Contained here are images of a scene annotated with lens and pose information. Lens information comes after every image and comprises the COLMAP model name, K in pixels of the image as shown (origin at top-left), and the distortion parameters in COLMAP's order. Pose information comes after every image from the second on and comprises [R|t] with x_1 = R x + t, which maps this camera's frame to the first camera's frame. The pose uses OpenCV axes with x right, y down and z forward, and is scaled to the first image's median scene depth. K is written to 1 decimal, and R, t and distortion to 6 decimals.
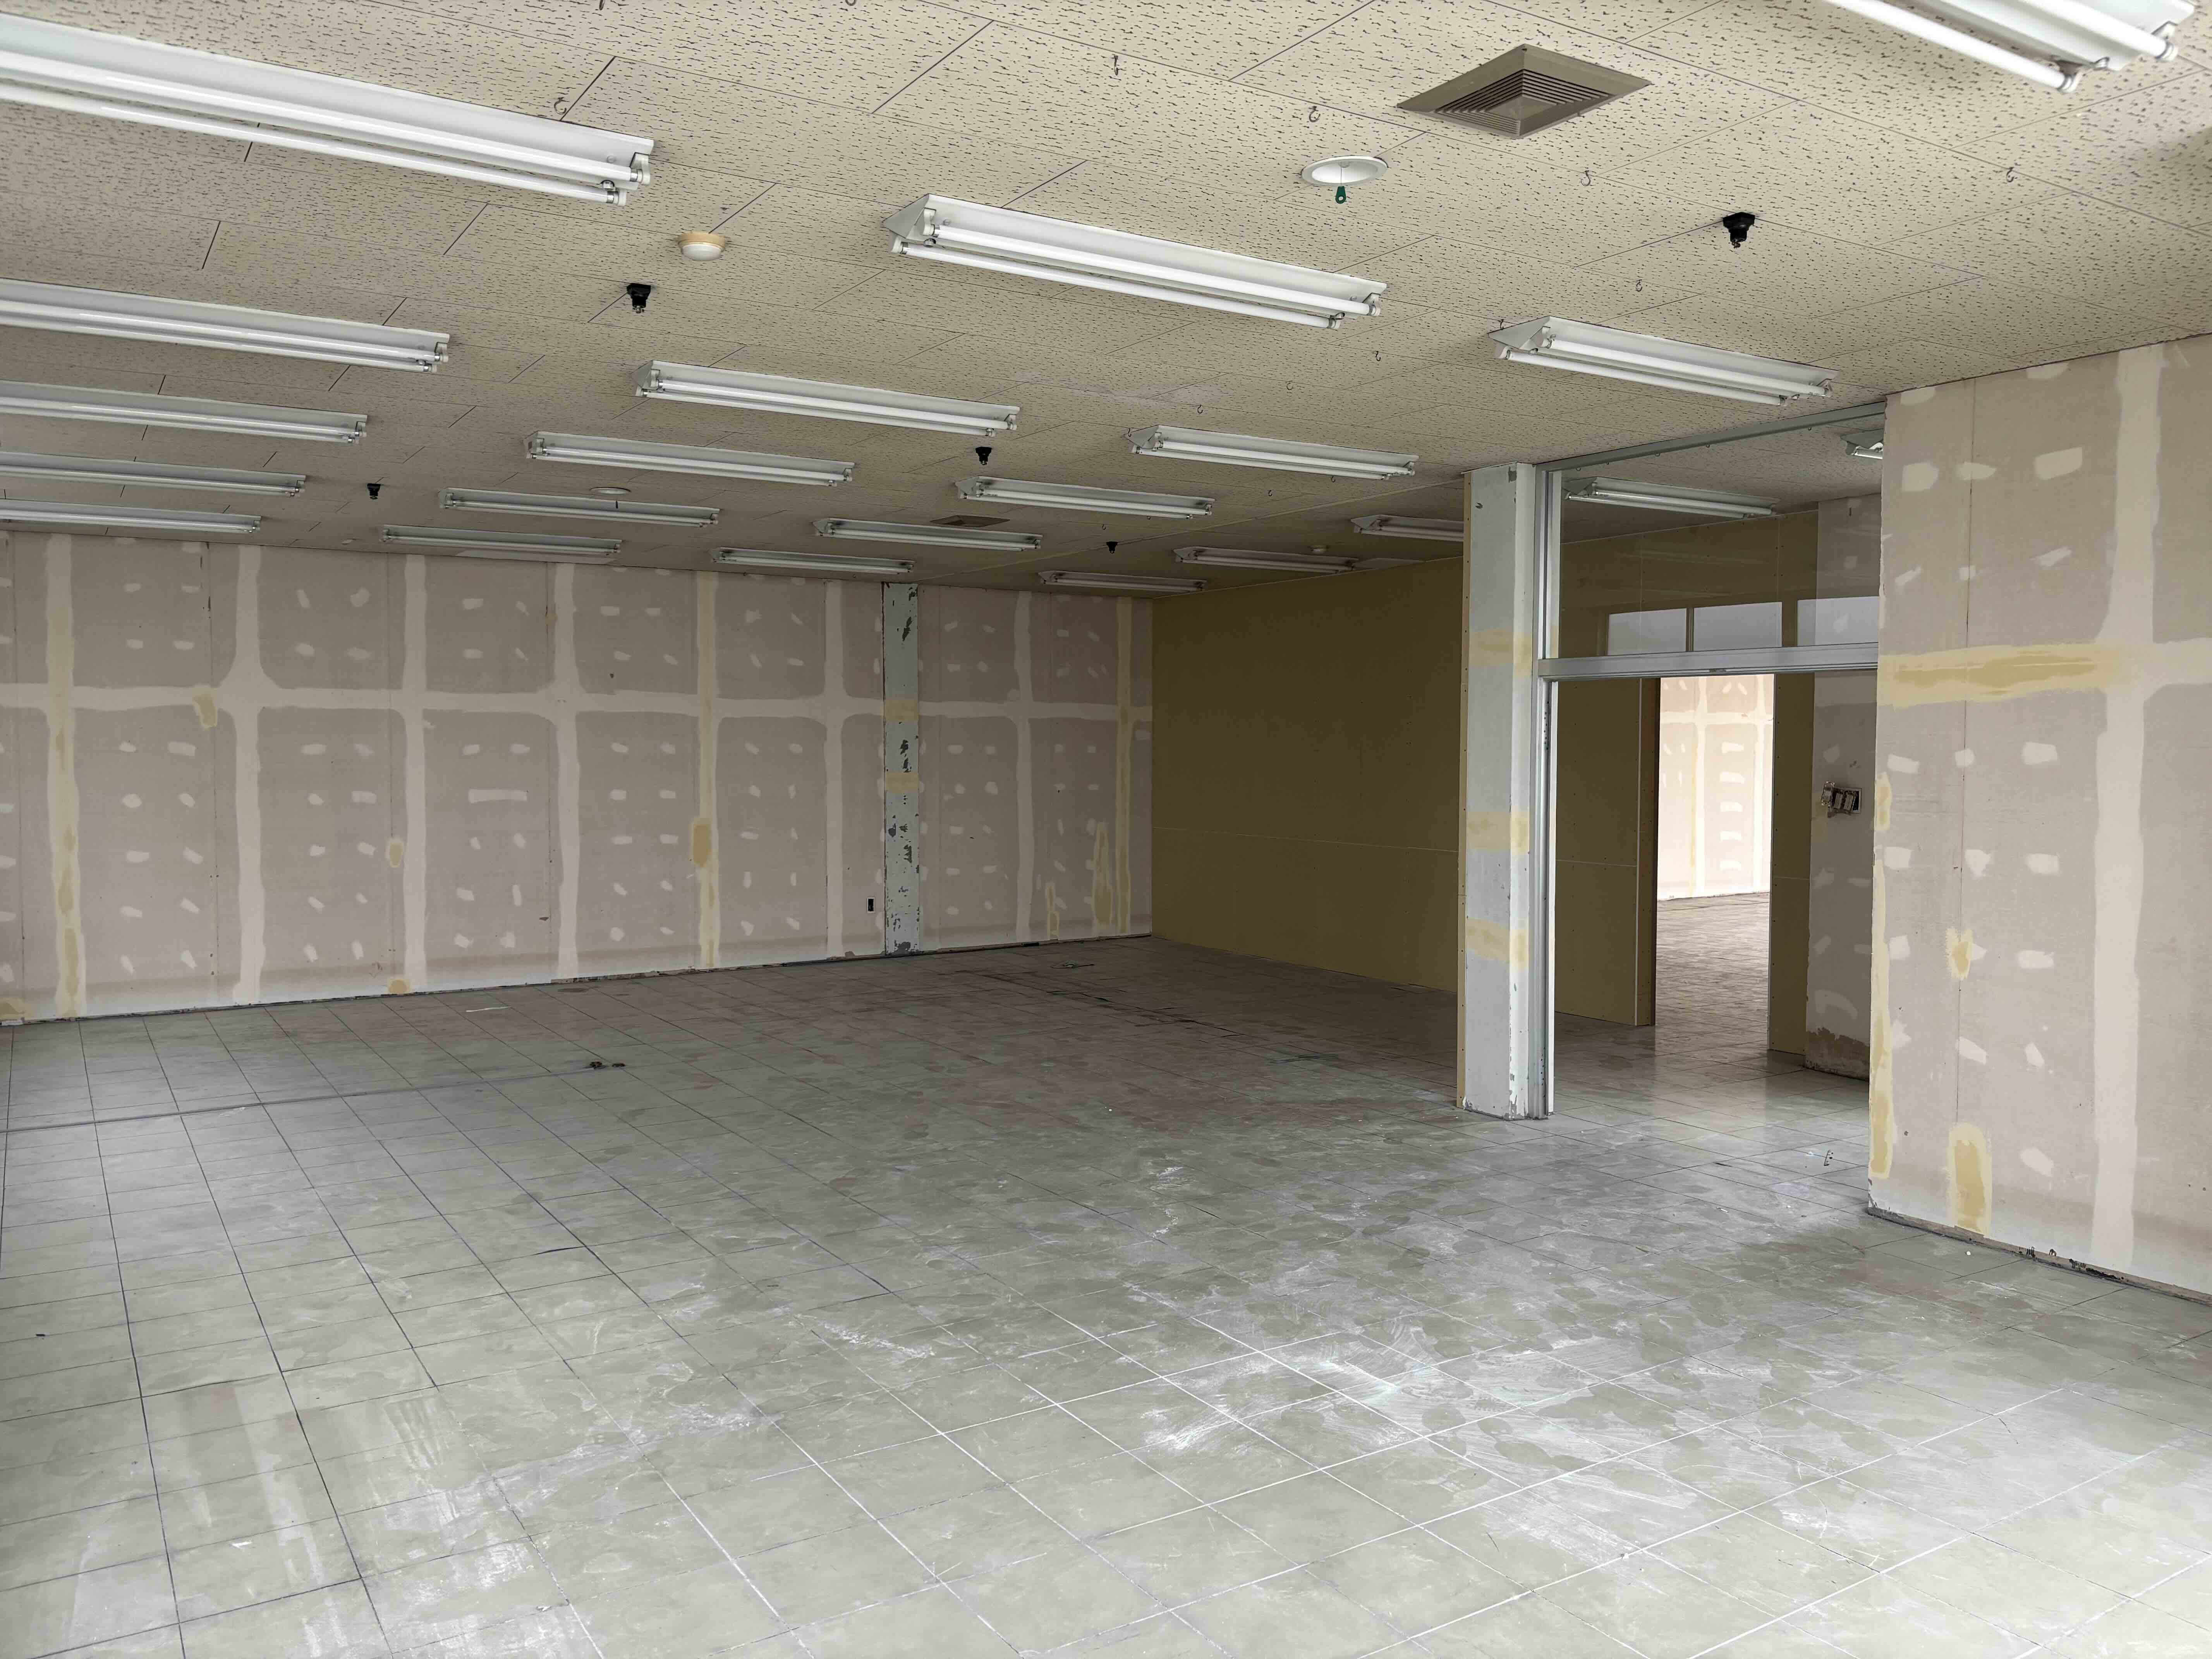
lens RADIAL K [[1655.4, 0, 1104.2], [0, 1655.4, 816.5], [0, 0, 1]] dist [0.042906, -0.036791]
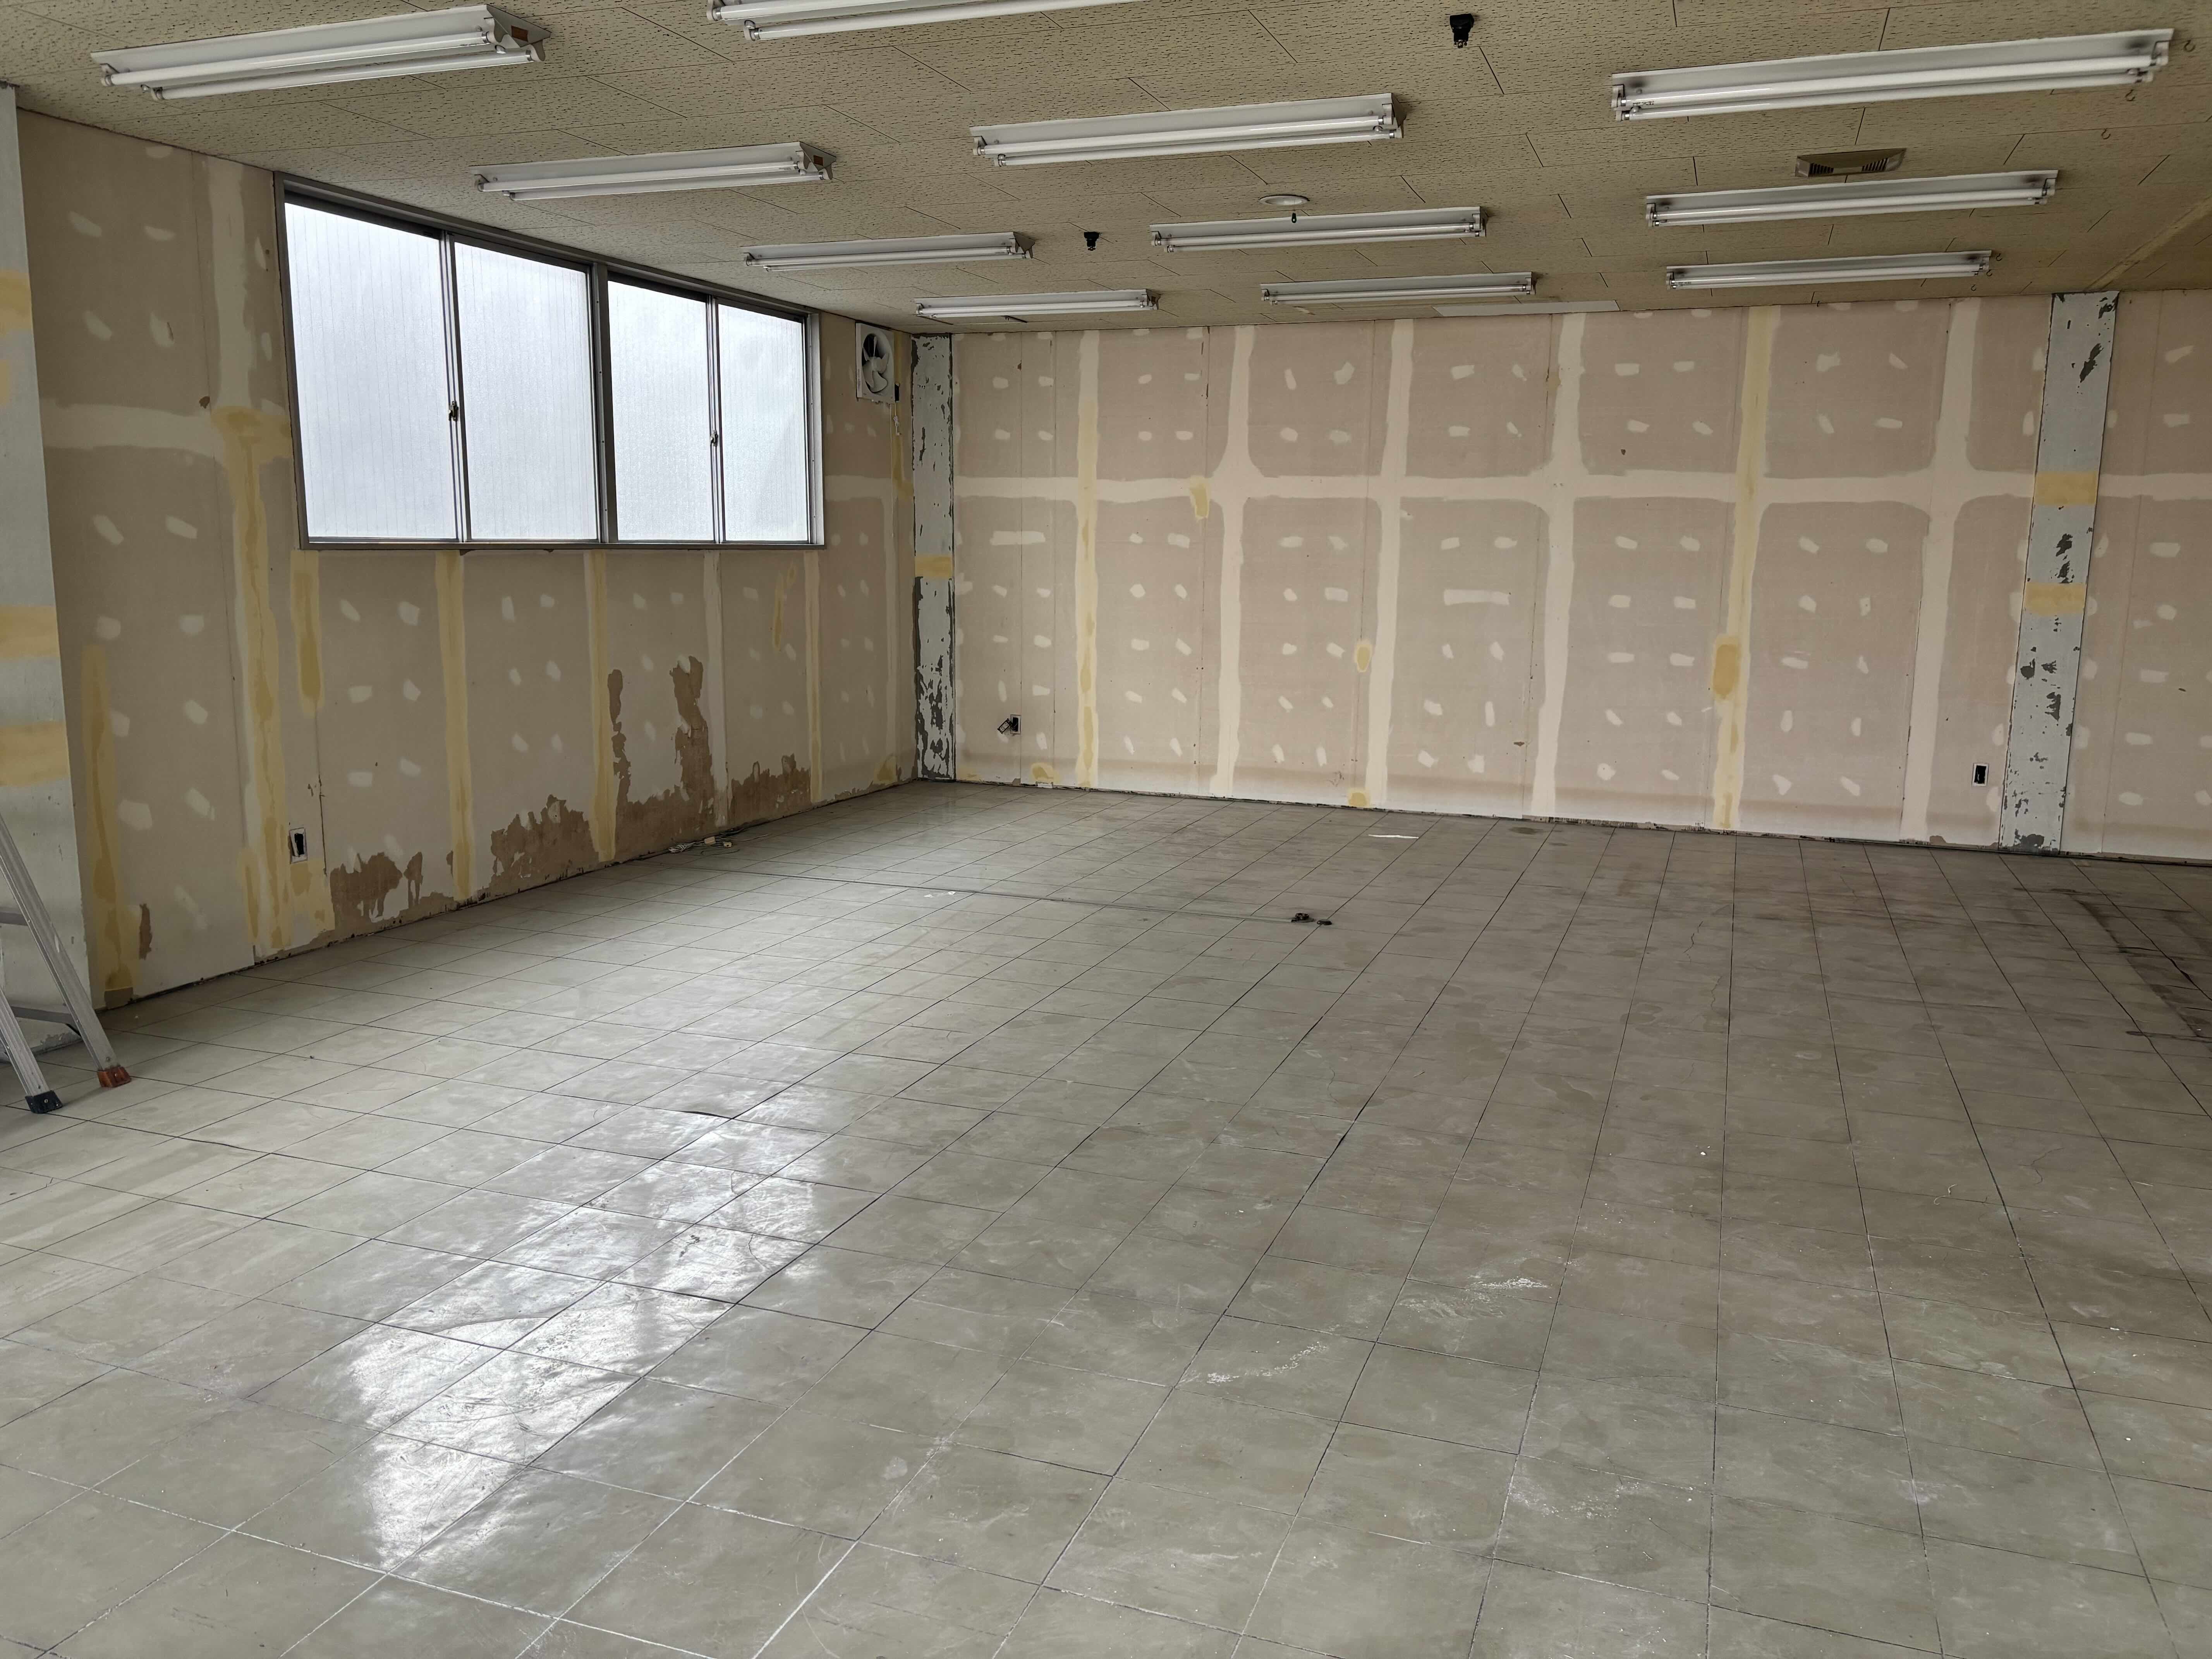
lens RADIAL K [[1655.4, 0, 1105.3], [0, 1655.4, 830.3], [0, 0, 1]] dist [0.042906, -0.036791]
pose [[0.605401, 0.143442, -0.782888, 0.220863], [-0.047006, 0.988353, 0.144737, -0.009053], [0.794531, -0.050824, 0.605093, 0.321646]]
